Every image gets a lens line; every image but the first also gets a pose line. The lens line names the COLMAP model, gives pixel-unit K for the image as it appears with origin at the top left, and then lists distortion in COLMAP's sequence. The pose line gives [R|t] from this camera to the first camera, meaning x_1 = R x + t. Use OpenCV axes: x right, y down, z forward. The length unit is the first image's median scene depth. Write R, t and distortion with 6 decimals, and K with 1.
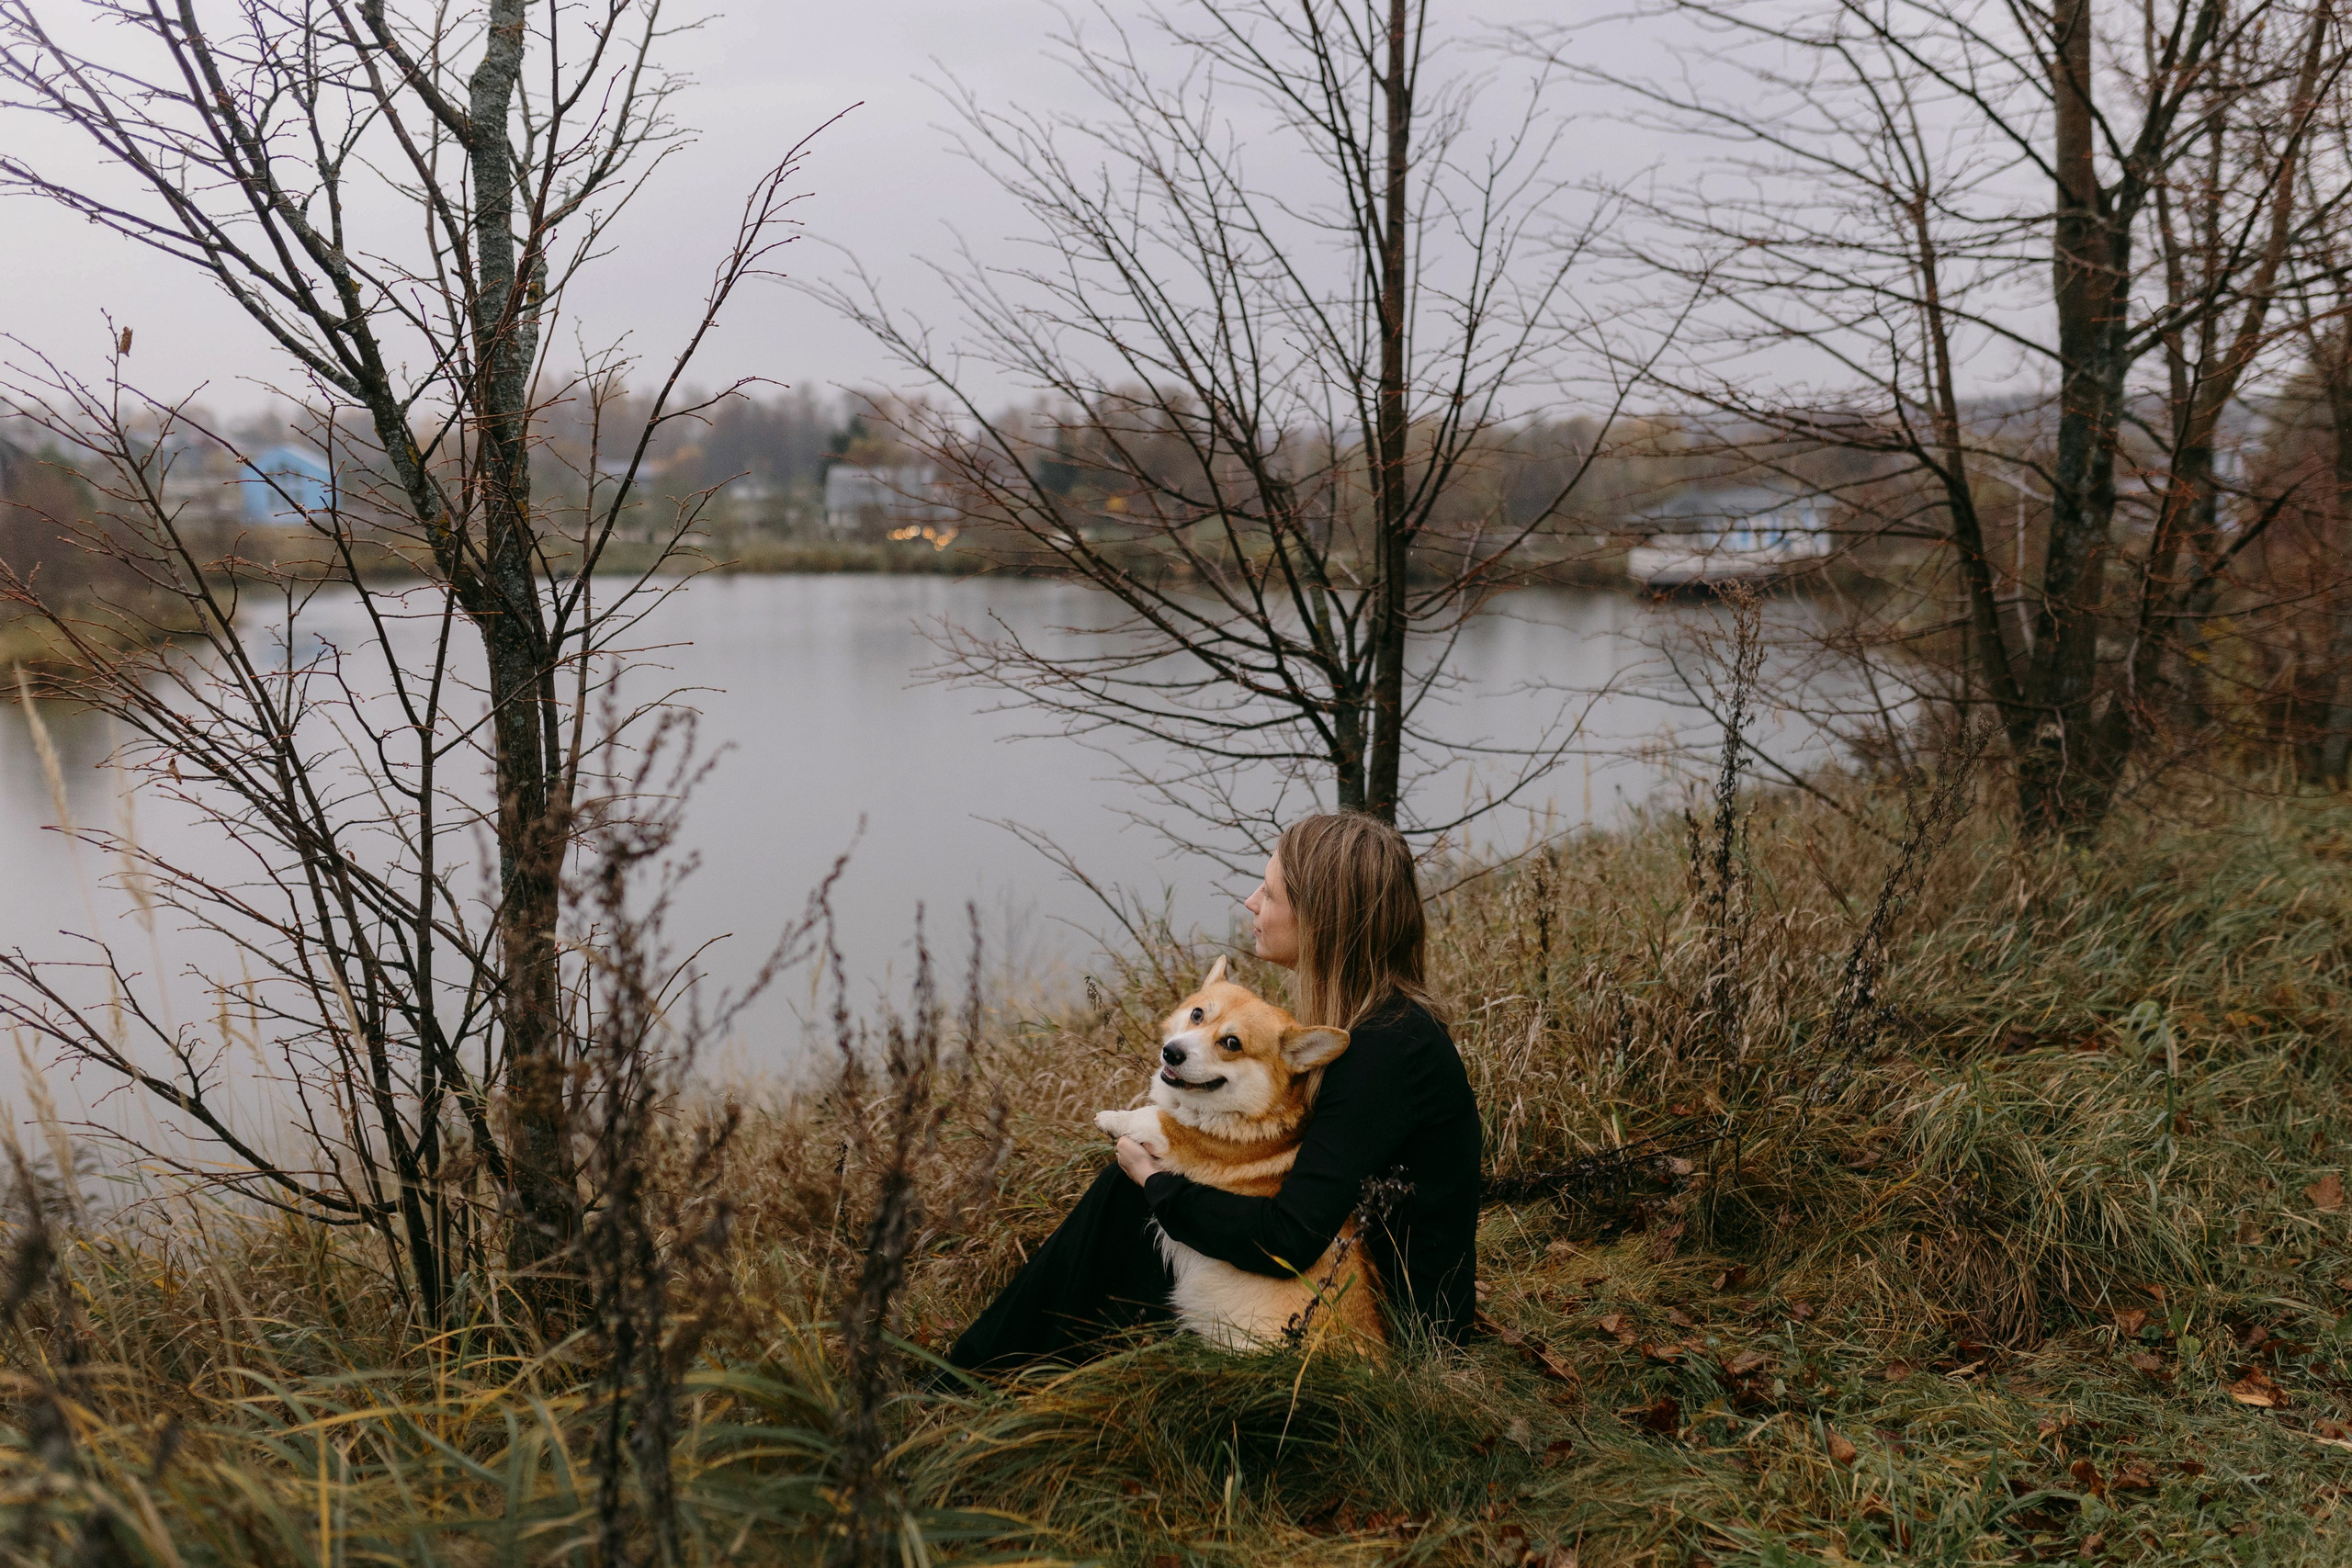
lens RADIAL K [[2539.4, 0, 1176.0], [0, 2539.4, 784.0], [0, 0, 1]] dist [0.001813, 0.215591]
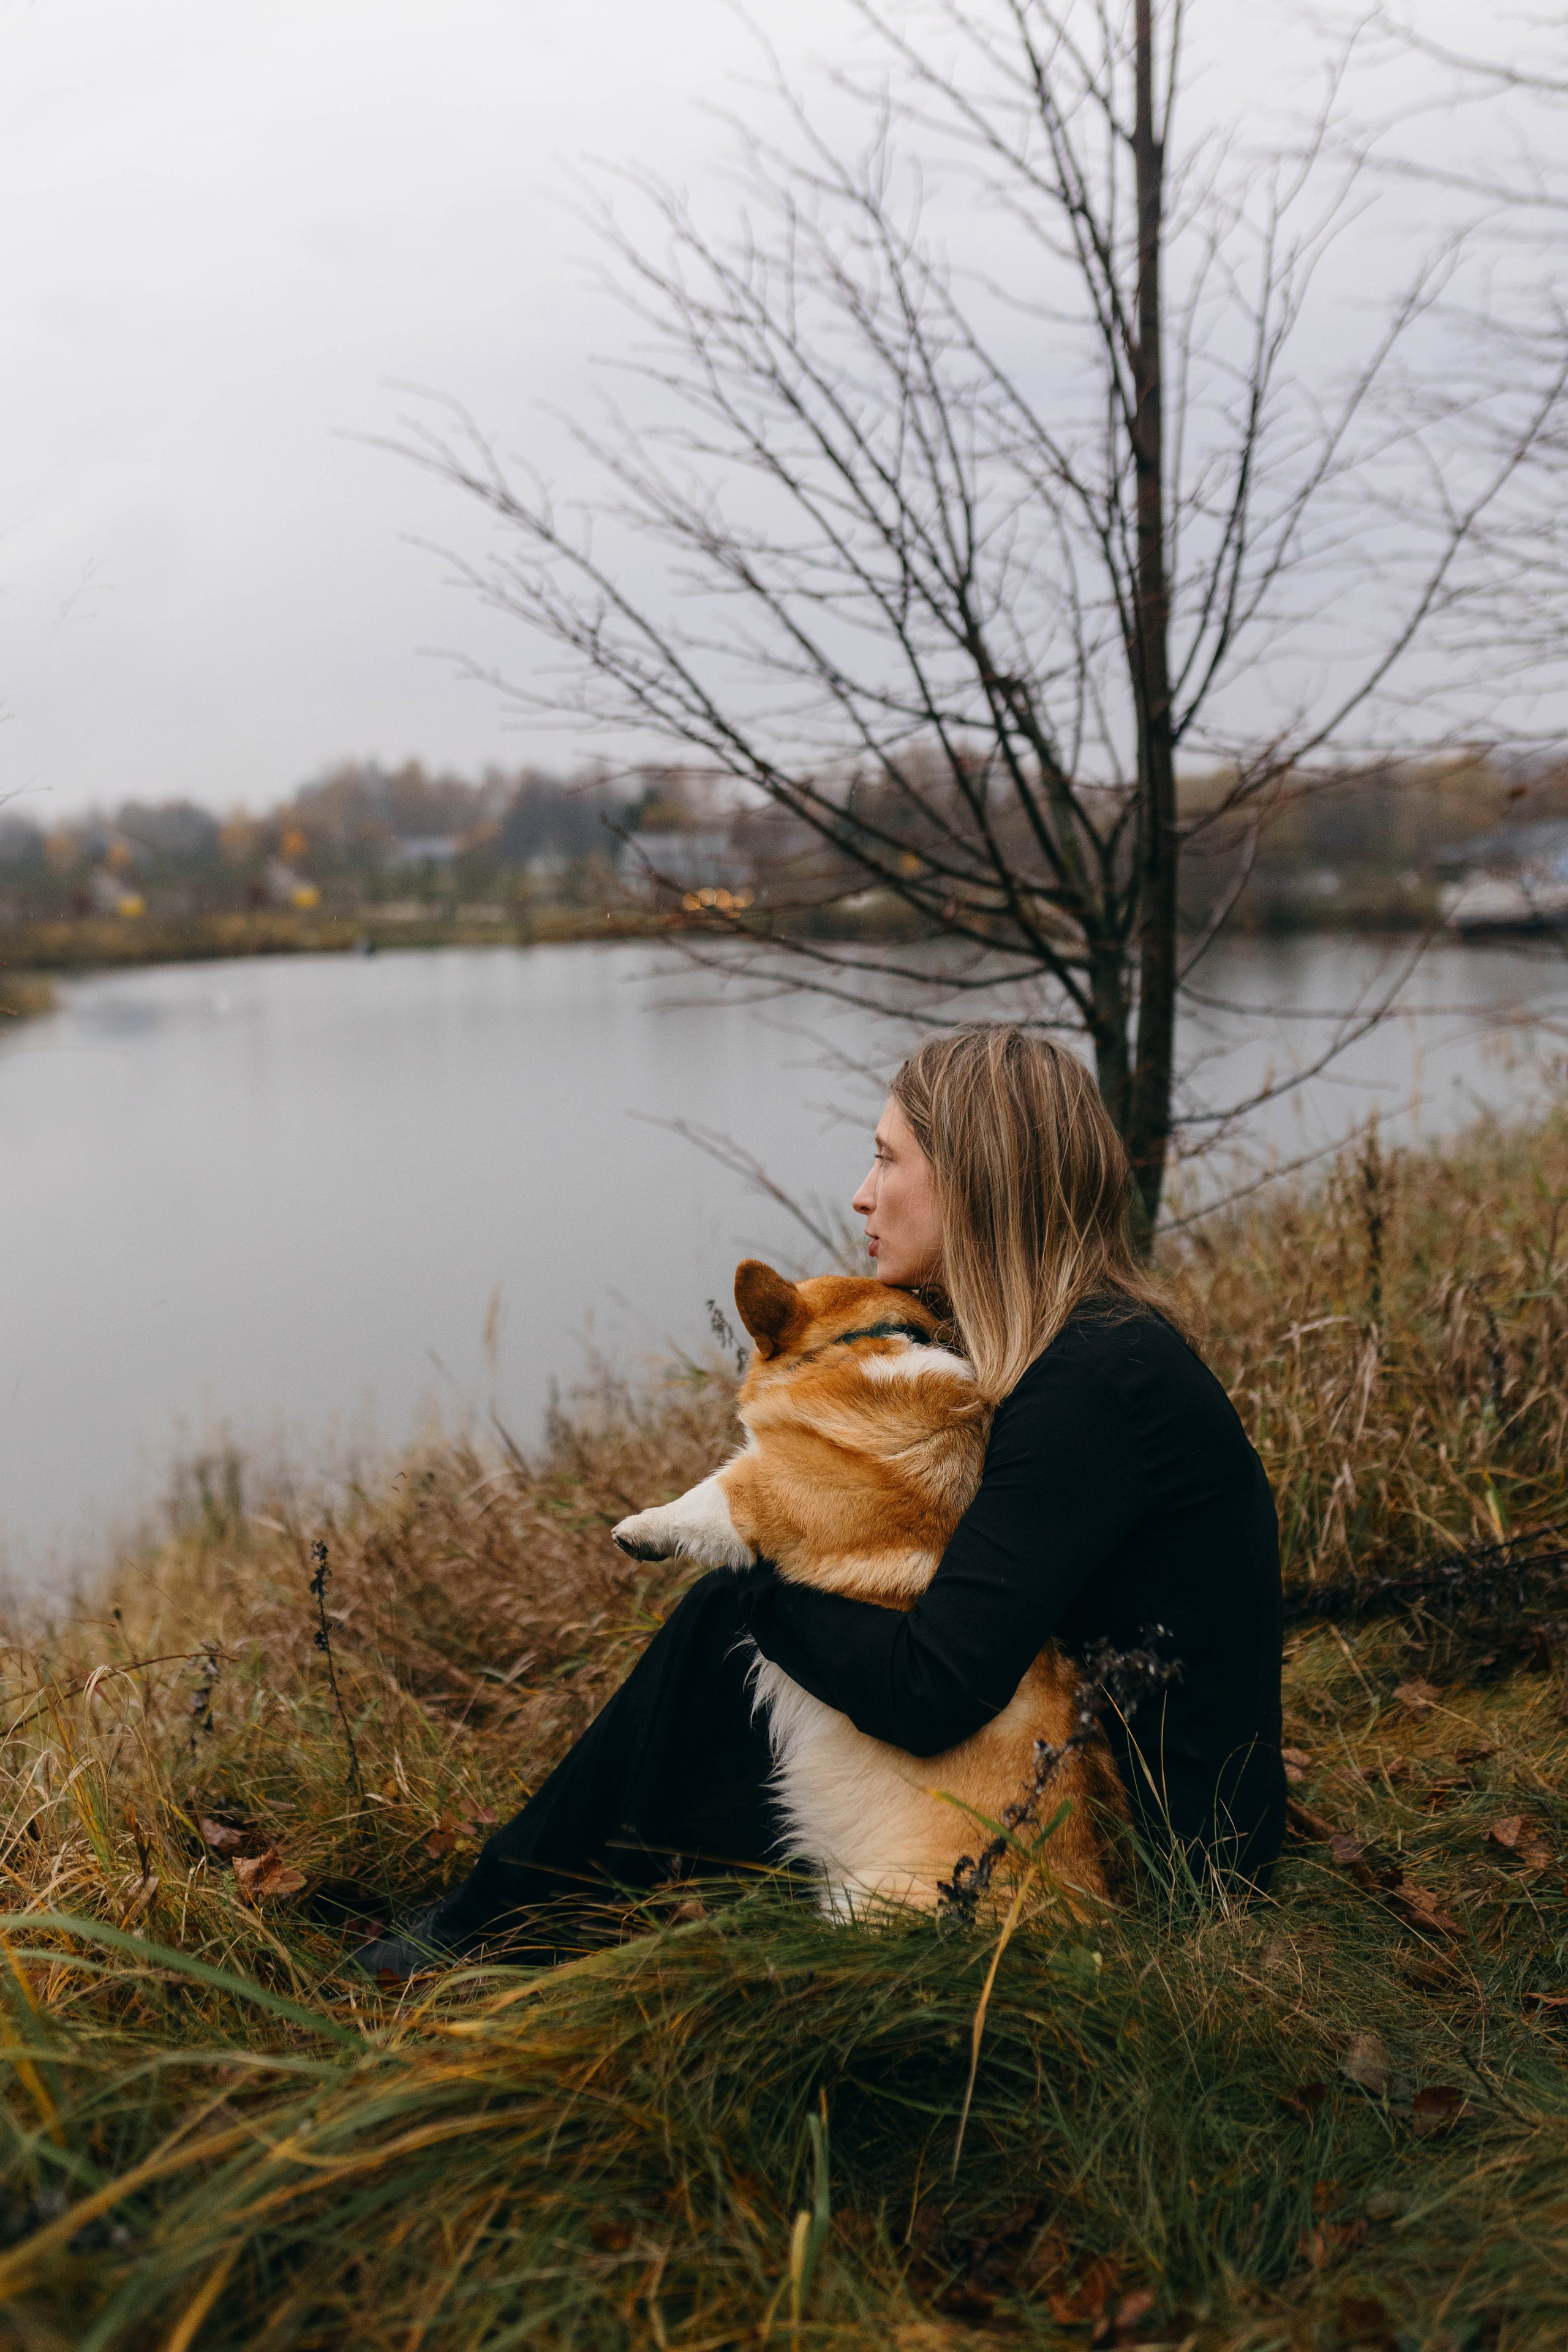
lens RADIAL K [[2250.0, 0, 781.3], [0, 2250.0, 1145.0], [0, 0, 1]] dist [0.004046, 0.013119]
pose [[0.994222, -0.023598, -0.104719, 0.042041], [0.021827, 0.999599, -0.018026, 0.037895], [0.105103, 0.015636, 0.994338, 0.323800]]
